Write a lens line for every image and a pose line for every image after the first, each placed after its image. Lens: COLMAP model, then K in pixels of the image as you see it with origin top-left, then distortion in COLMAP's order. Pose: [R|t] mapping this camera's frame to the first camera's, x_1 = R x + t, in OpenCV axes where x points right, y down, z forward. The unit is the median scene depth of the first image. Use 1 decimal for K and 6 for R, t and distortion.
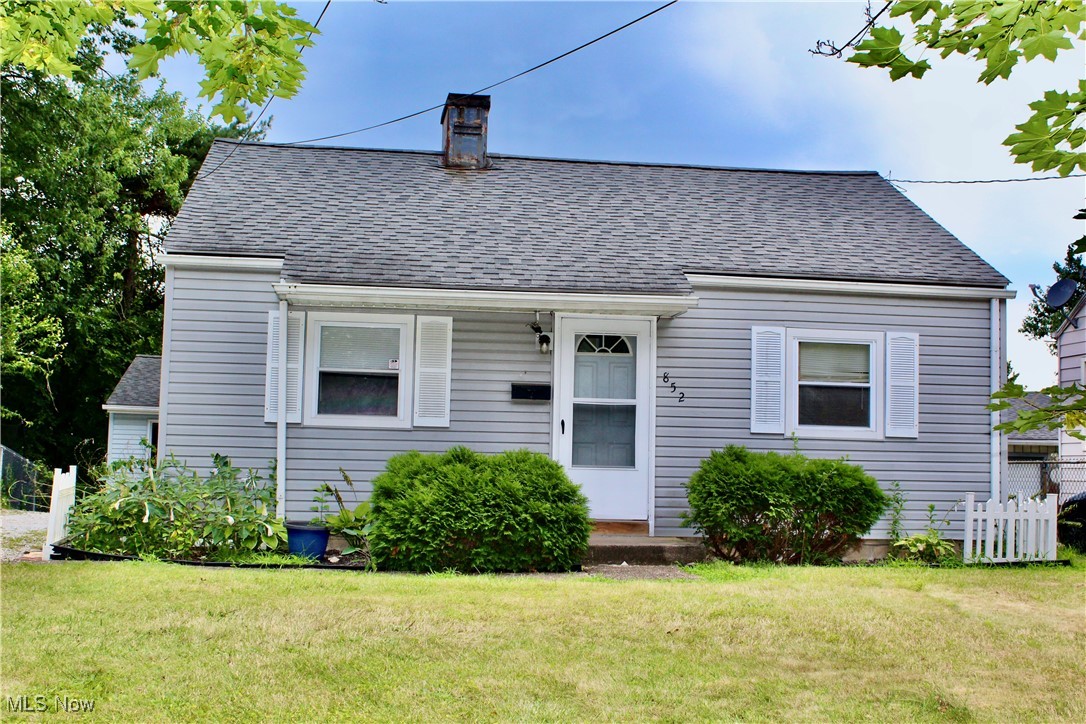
lens RADIAL K [[1323.3, 0, 543.0], [0, 1323.3, 362.0], [0, 0, 1]] dist [-0.022815, 0.005261]
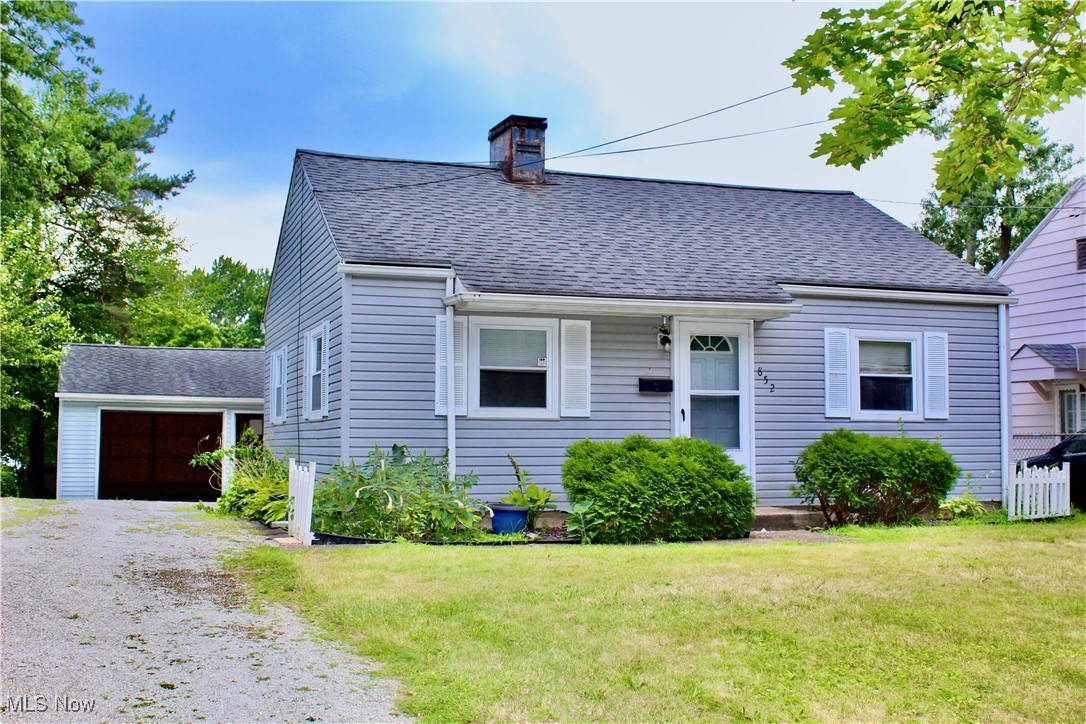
lens RADIAL K [[1250.9, 0, 543.0], [0, 1250.9, 362.0], [0, 0, 1]] dist [-0.031361, -0.013826]
pose [[0.979157, -0.006957, 0.202985, -0.329024], [0.003055, 0.999805, 0.019532, -0.019464], [-0.203081, -0.018504, 0.978987, -0.052487]]
